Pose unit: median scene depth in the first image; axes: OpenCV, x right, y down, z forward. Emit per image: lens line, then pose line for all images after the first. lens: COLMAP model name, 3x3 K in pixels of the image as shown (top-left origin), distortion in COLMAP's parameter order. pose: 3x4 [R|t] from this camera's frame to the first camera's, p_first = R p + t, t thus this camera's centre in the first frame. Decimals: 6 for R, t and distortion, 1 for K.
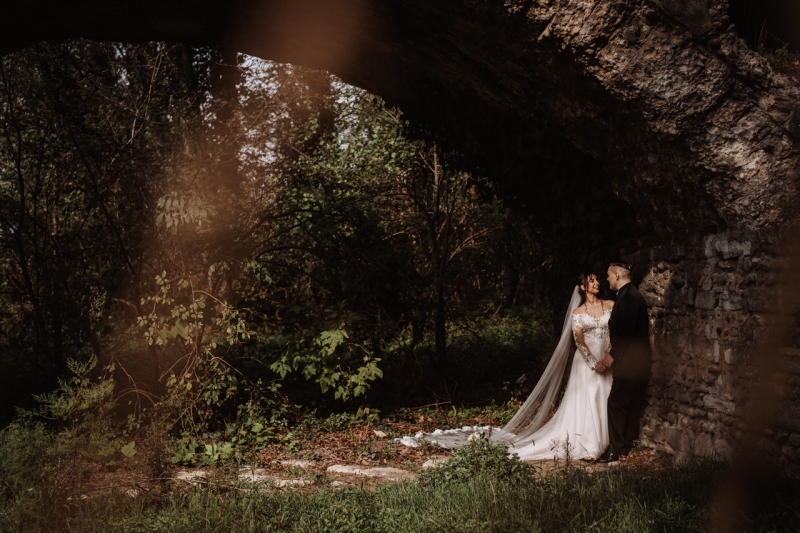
lens RADIAL K [[1173.3, 0, 391.5], [0, 1173.3, 274.8], [0, 0, 1]] dist [-0.161729, 1.177387]
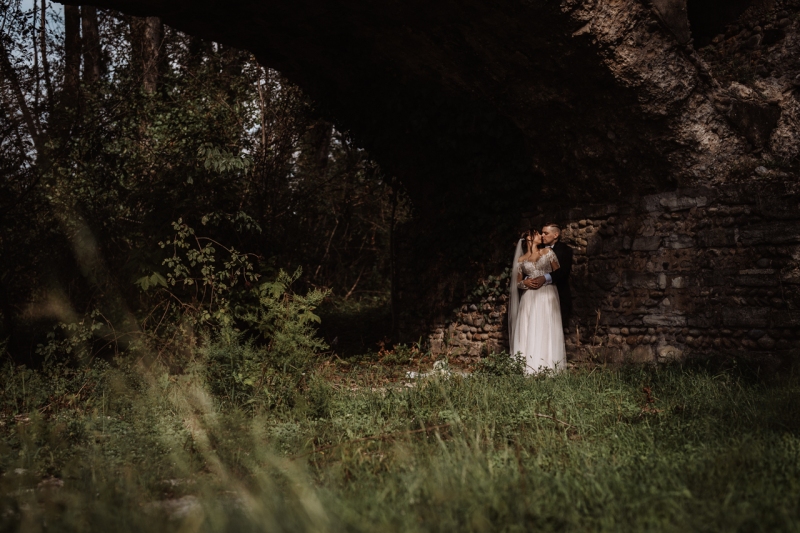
lens RADIAL K [[1173.3, 0, 391.5], [0, 1173.3, 274.8], [0, 0, 1]] dist [-0.161729, 1.177387]
pose [[0.896013, 0.010102, 0.443912, -0.615910], [0.000684, 0.999709, -0.024131, 0.094107], [-0.444026, 0.021925, 0.895745, -0.064647]]
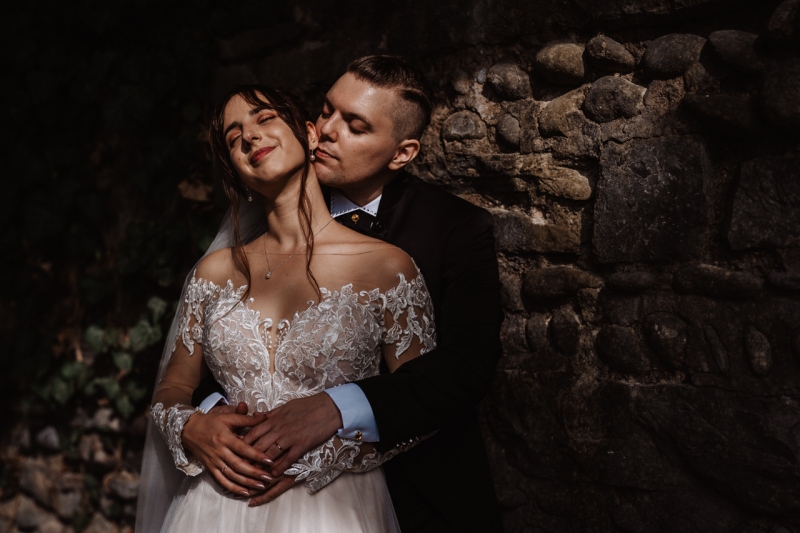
lens RADIAL K [[1181.8, 0, 386.5], [0, 1181.8, 267.3], [0, 0, 1]] dist [-0.145335, 1.143066]
pose [[0.800174, -0.025879, 0.599209, 0.094405], [0.015745, 0.999631, 0.022147, 0.028245], [-0.599561, -0.008288, 0.800286, 0.996799]]
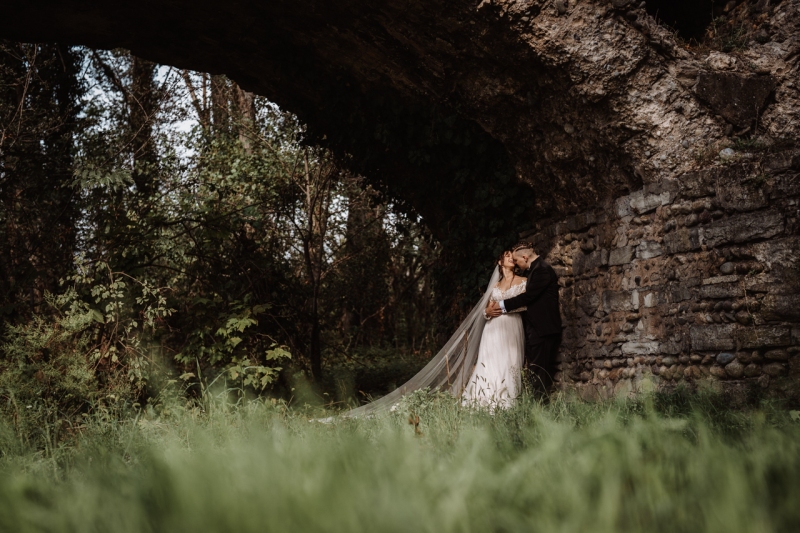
lens RADIAL K [[1181.8, 0, 386.5], [0, 1181.8, 267.3], [0, 0, 1]] dist [-0.145335, 1.143066]
pose [[0.982056, -0.004913, 0.188526, -0.163445], [0.023200, 0.995215, -0.094915, 0.139388], [-0.187158, 0.097585, 0.977471, -0.037240]]
